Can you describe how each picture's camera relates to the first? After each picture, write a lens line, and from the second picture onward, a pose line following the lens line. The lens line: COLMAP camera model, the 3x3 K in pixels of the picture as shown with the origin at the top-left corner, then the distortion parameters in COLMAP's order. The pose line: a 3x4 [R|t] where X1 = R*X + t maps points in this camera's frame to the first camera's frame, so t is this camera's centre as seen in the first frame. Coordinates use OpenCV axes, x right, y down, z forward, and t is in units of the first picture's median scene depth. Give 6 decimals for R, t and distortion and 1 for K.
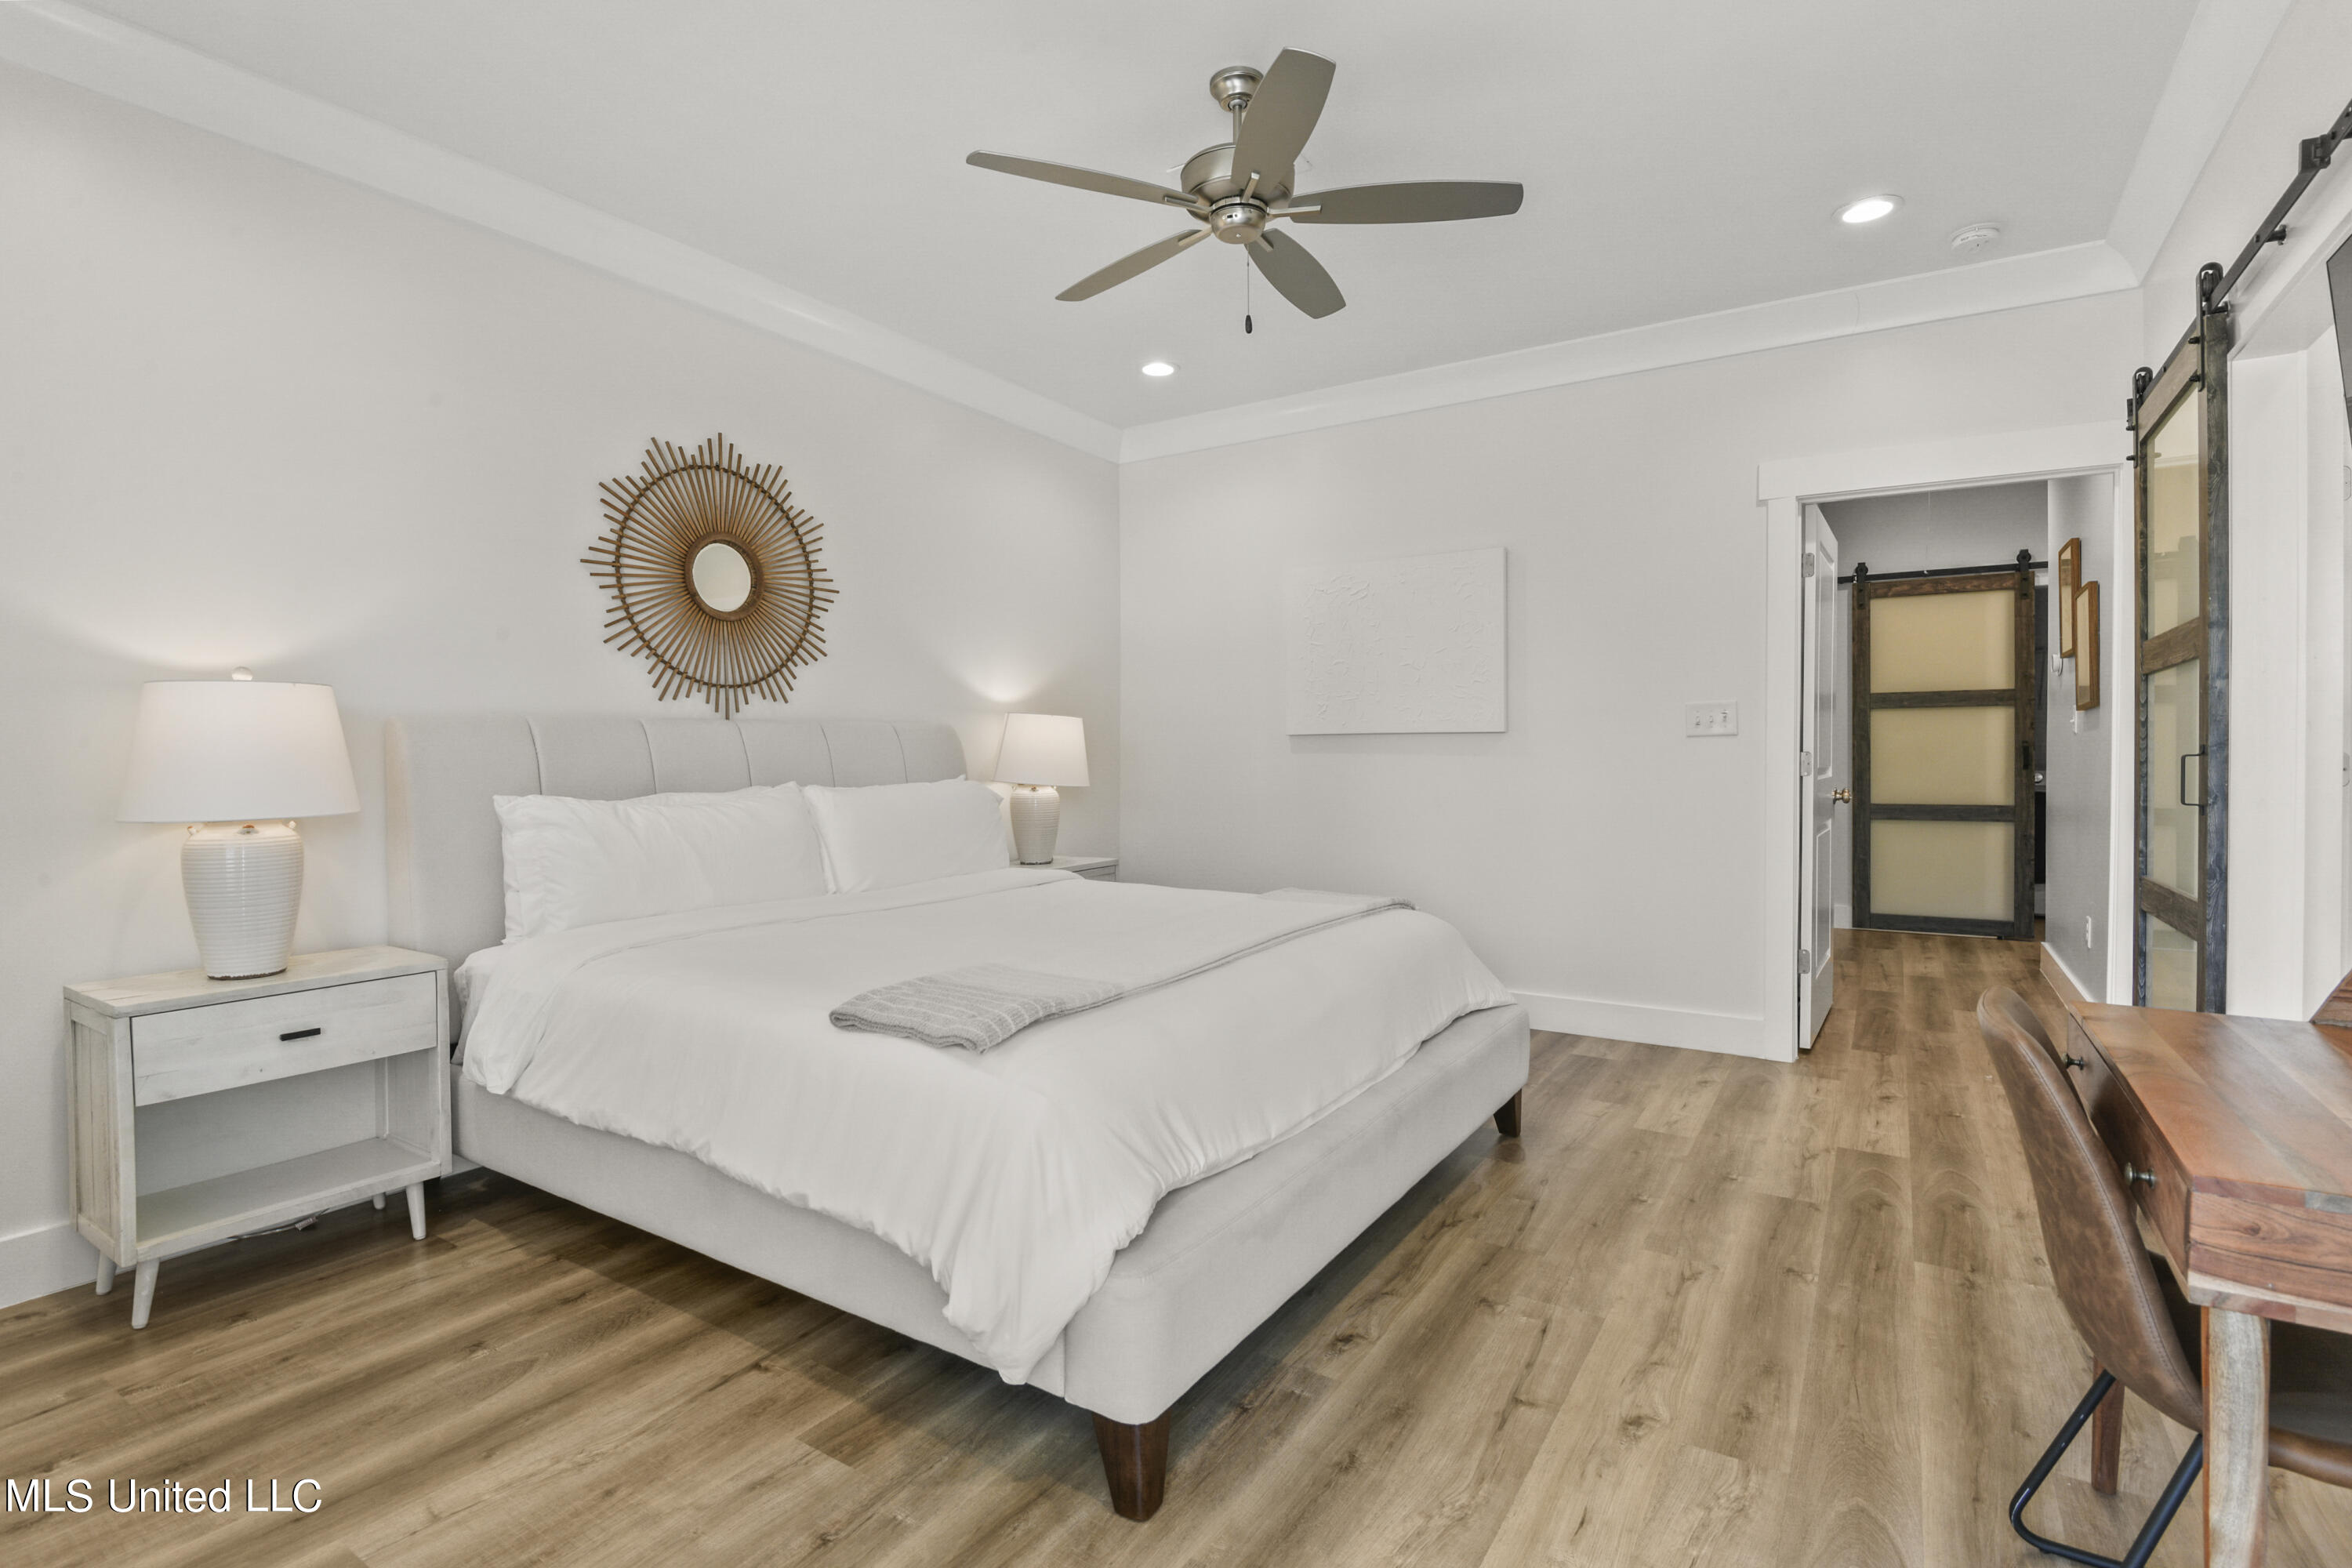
lens RADIAL K [[1109.6, 0, 1180.7], [0, 1109.6, 773.9], [0, 0, 1]] dist [-0.001311, -0.000162]
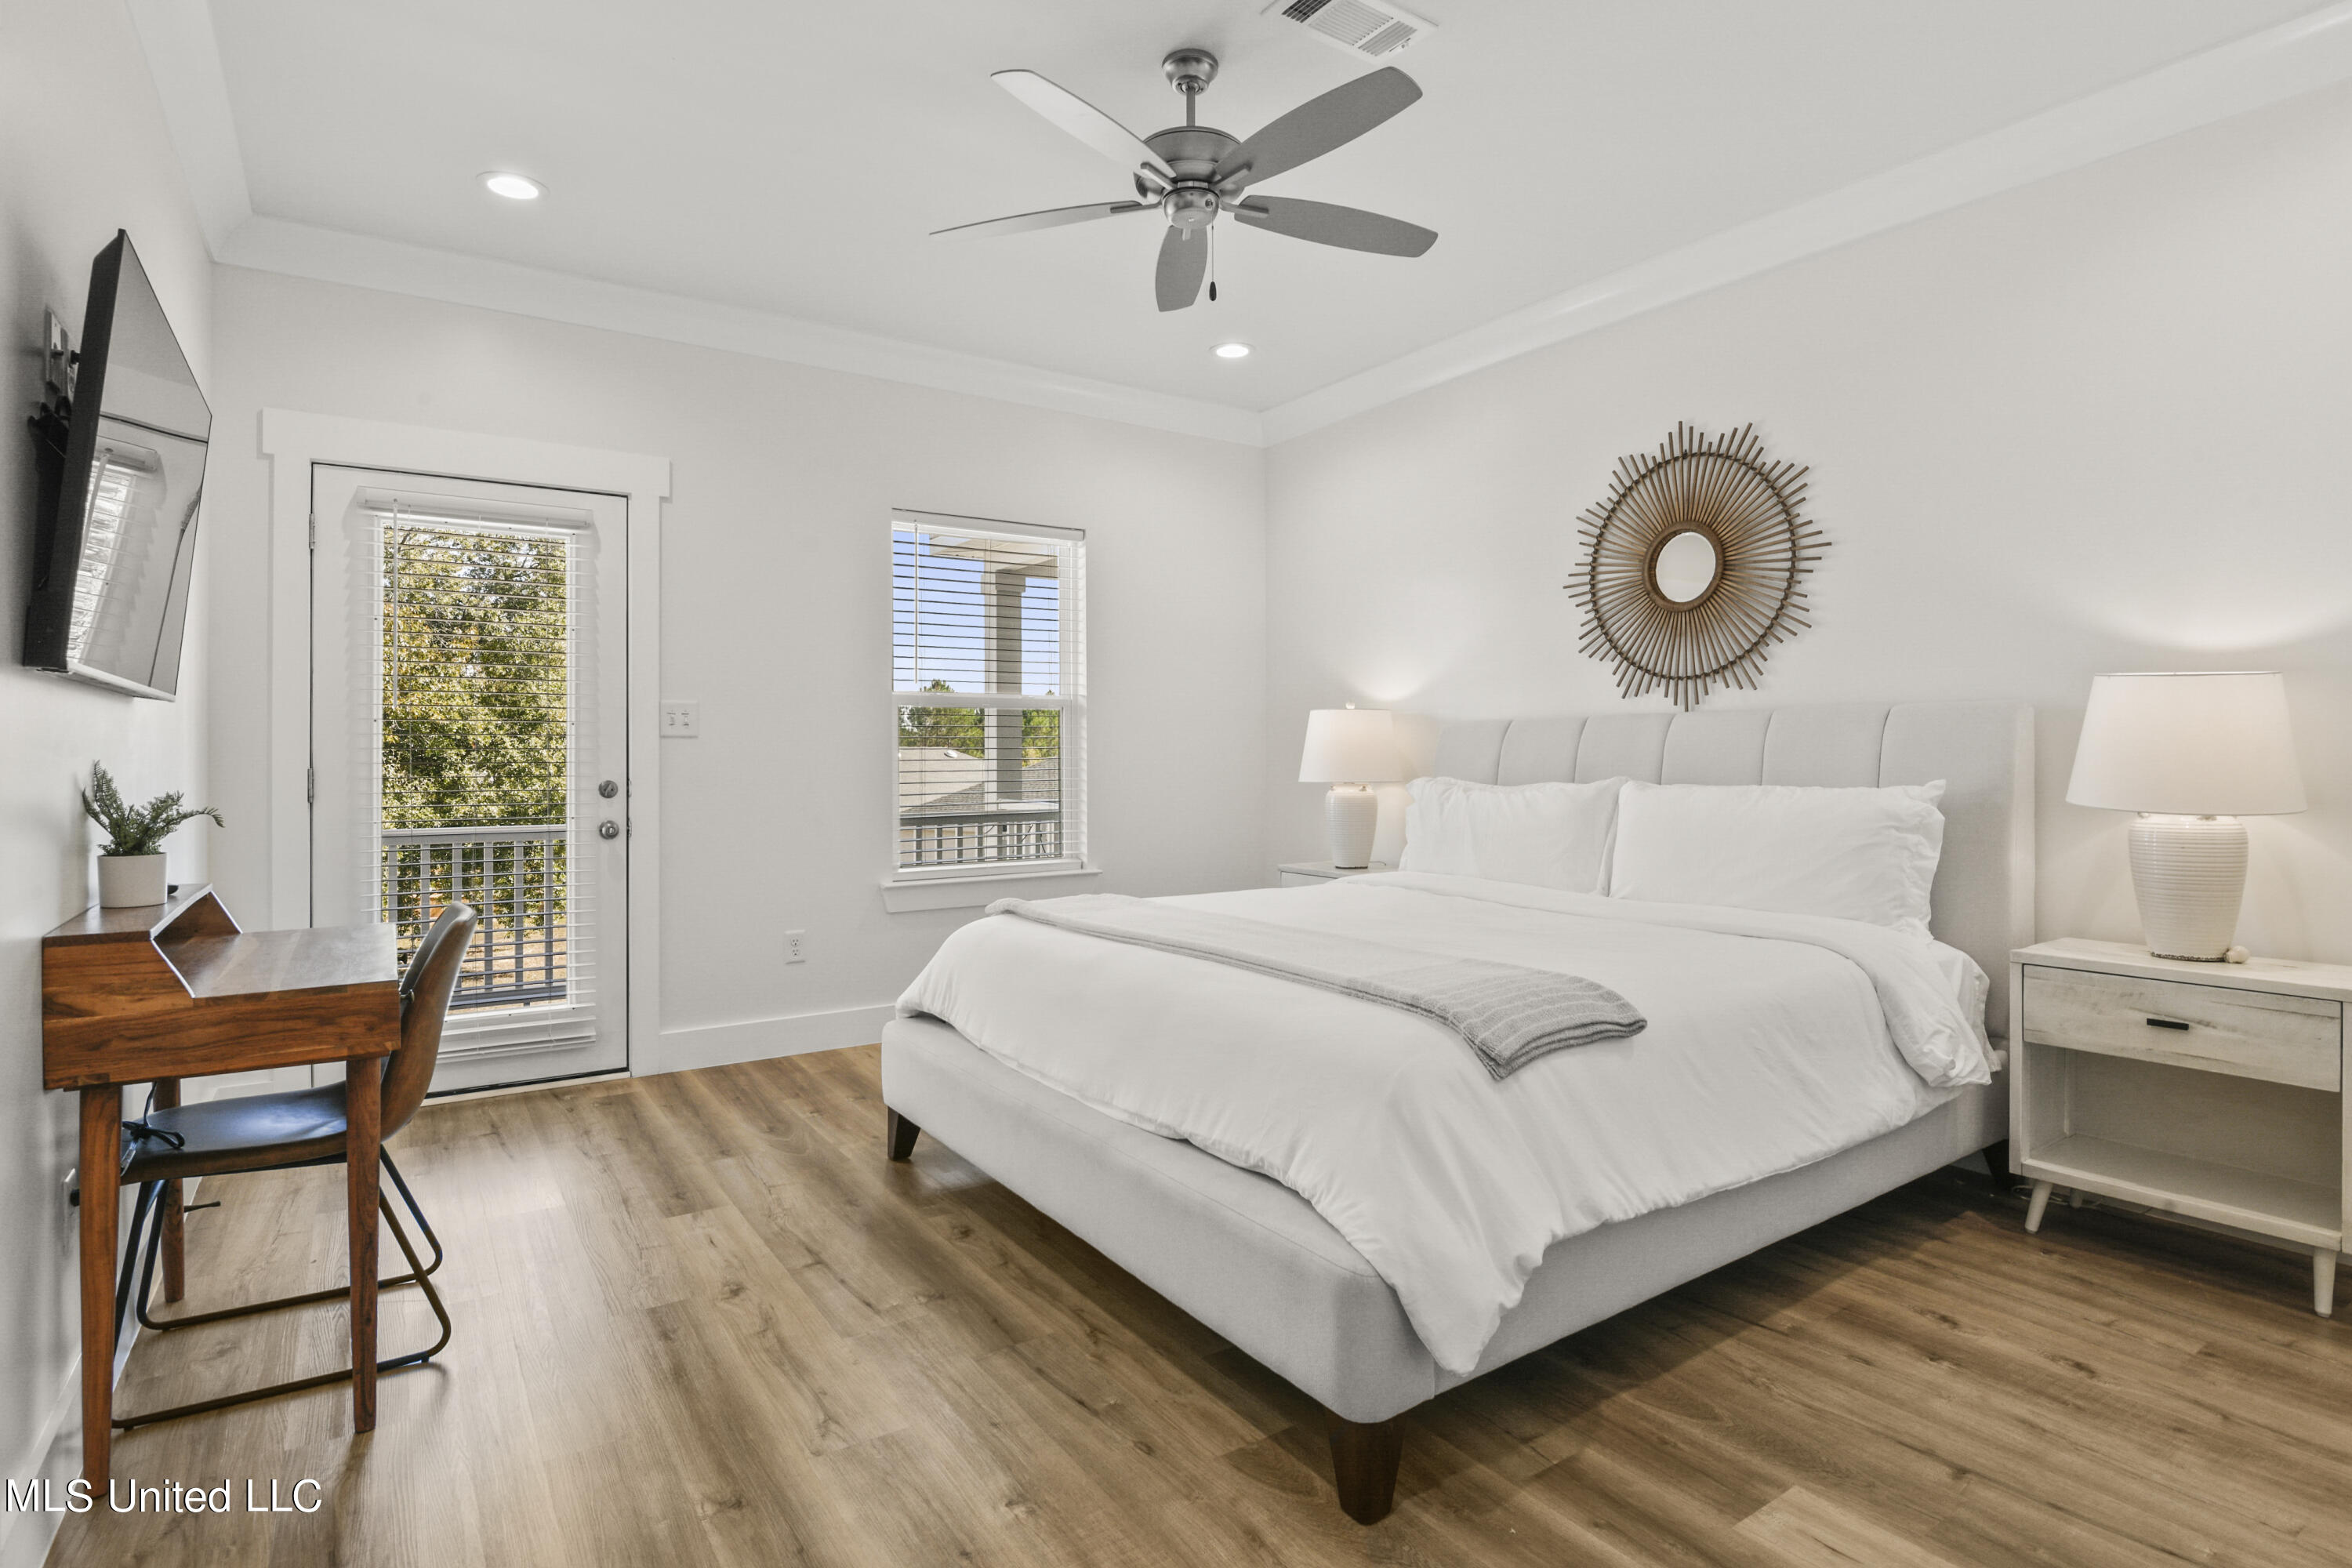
lens RADIAL K [[1188.6, 0, 1179.2], [0, 1188.6, 769.3], [0, 0, 1]] dist [-0.000457, 0.000058]
pose [[-0.393104, 0.020975, -0.919255, 0.799473], [-0.013925, 0.999489, 0.028761, -0.024847], [0.919388, 0.024107, -0.392611, 1.101477]]
